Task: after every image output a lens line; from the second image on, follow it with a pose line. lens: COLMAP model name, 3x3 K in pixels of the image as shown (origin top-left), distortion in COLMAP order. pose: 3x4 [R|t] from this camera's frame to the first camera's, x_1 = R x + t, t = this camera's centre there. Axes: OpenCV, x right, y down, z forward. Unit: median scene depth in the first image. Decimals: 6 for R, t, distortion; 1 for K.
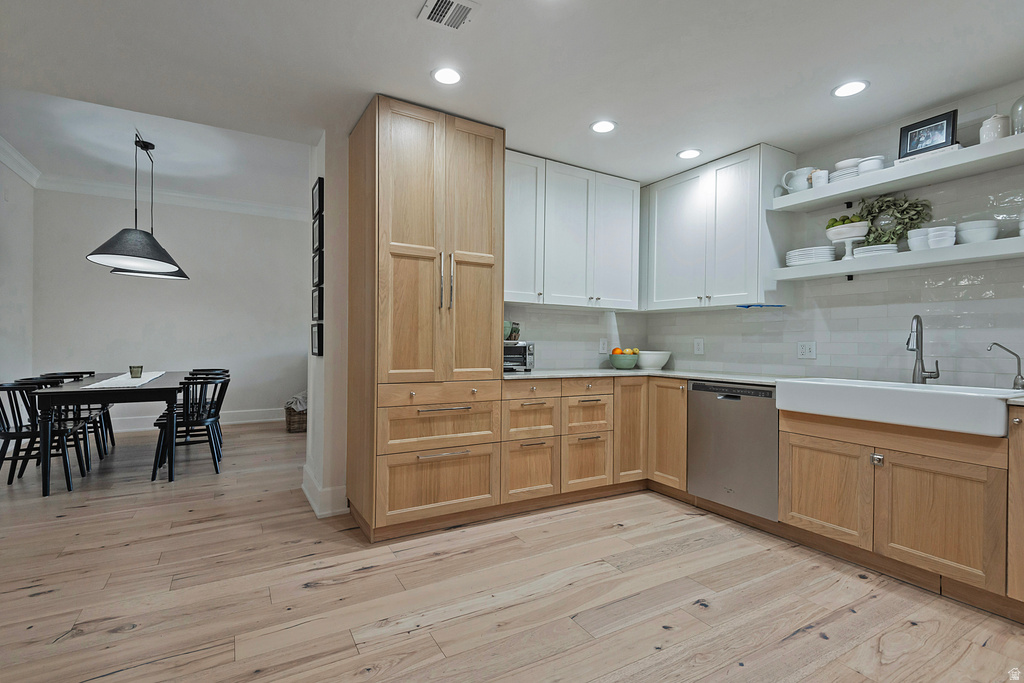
lens RADIAL K [[479.2, 0, 505.9], [0, 479.2, 360.4], [0, 0, 1]] dist [0.011532, -0.009475]
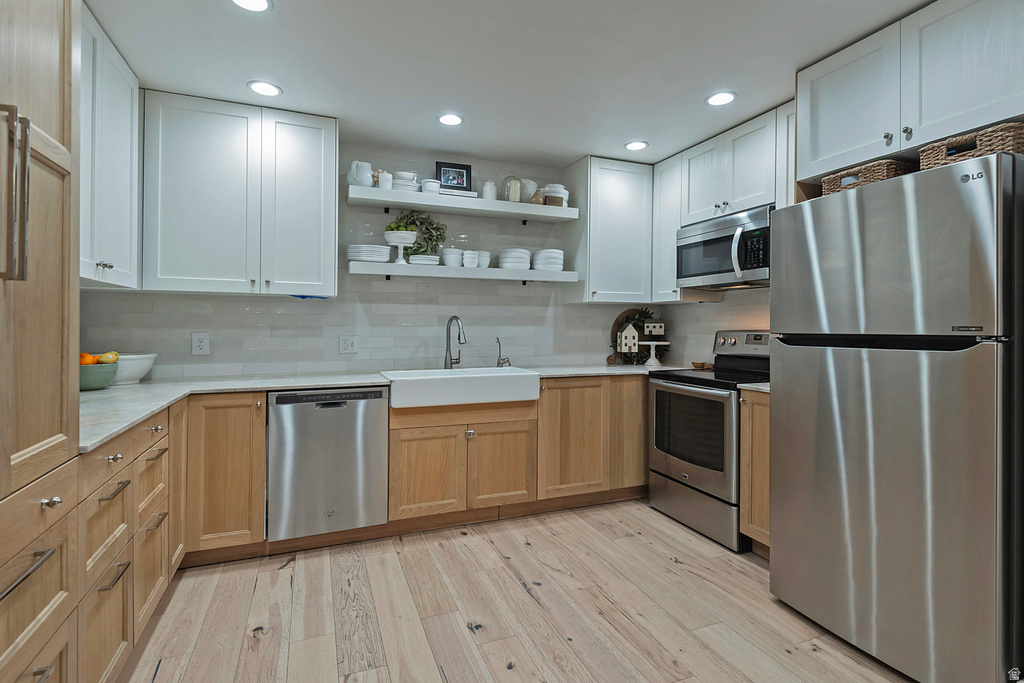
lens RADIAL K [[501.7, 0, 522.3], [0, 501.7, 348.3], [0, 0, 1]] dist [0.059476, -0.042477]
pose [[0.132518, -0.051996, 0.989816, -0.416321], [0.033665, 0.998283, 0.047933, -0.061905], [-0.990609, 0.026970, 0.134041, 0.597933]]
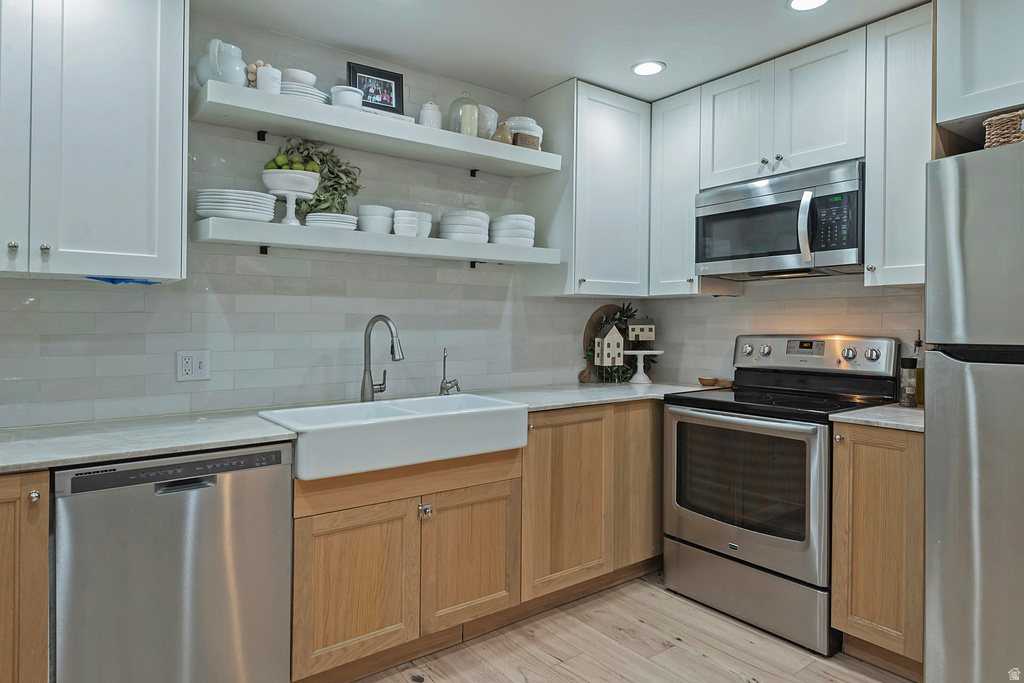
lens RADIAL K [[616.0, 0, 511.8], [0, 616.0, 345.7], [0, 0, 1]] dist [0.031122, -0.024922]
pose [[-0.113385, -0.042375, 0.992647, -0.157240], [0.035146, 0.998294, 0.046630, -0.078046], [-0.992929, 0.040175, -0.111702, 0.837989]]
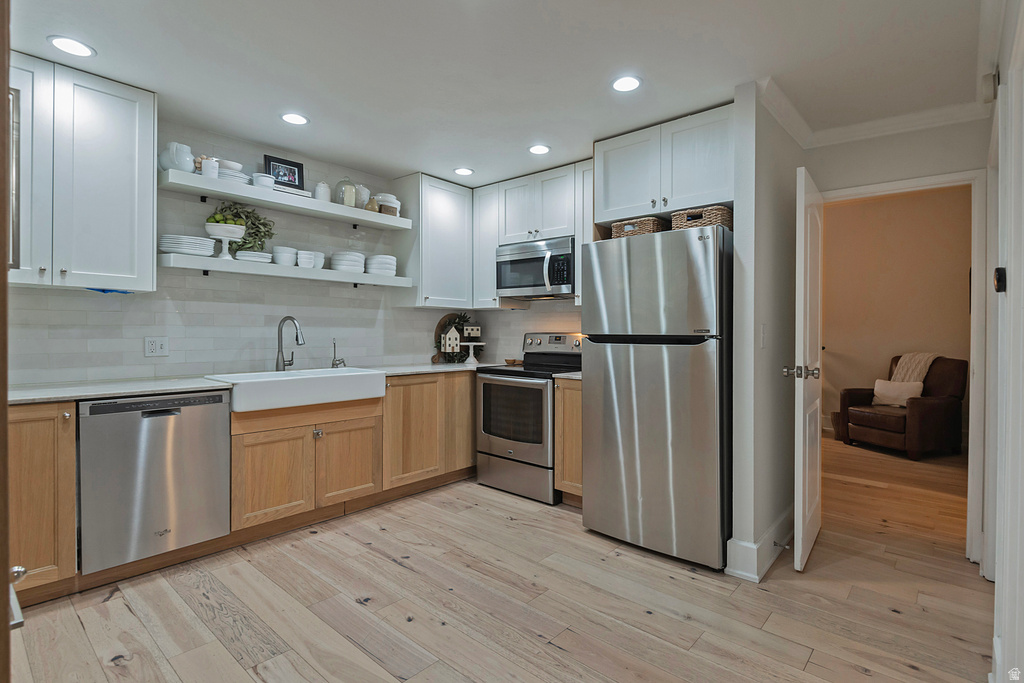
lens RADIAL K [[490.5, 0, 534.7], [0, 490.5, 358.7], [0, 0, 1]] dist [0.028964, -0.022006]
pose [[-0.336409, -0.063568, 0.939568, -0.527187], [0.021345, 0.996948, 0.075093, -0.062909], [-0.941474, 0.045317, -0.334026, 0.773355]]
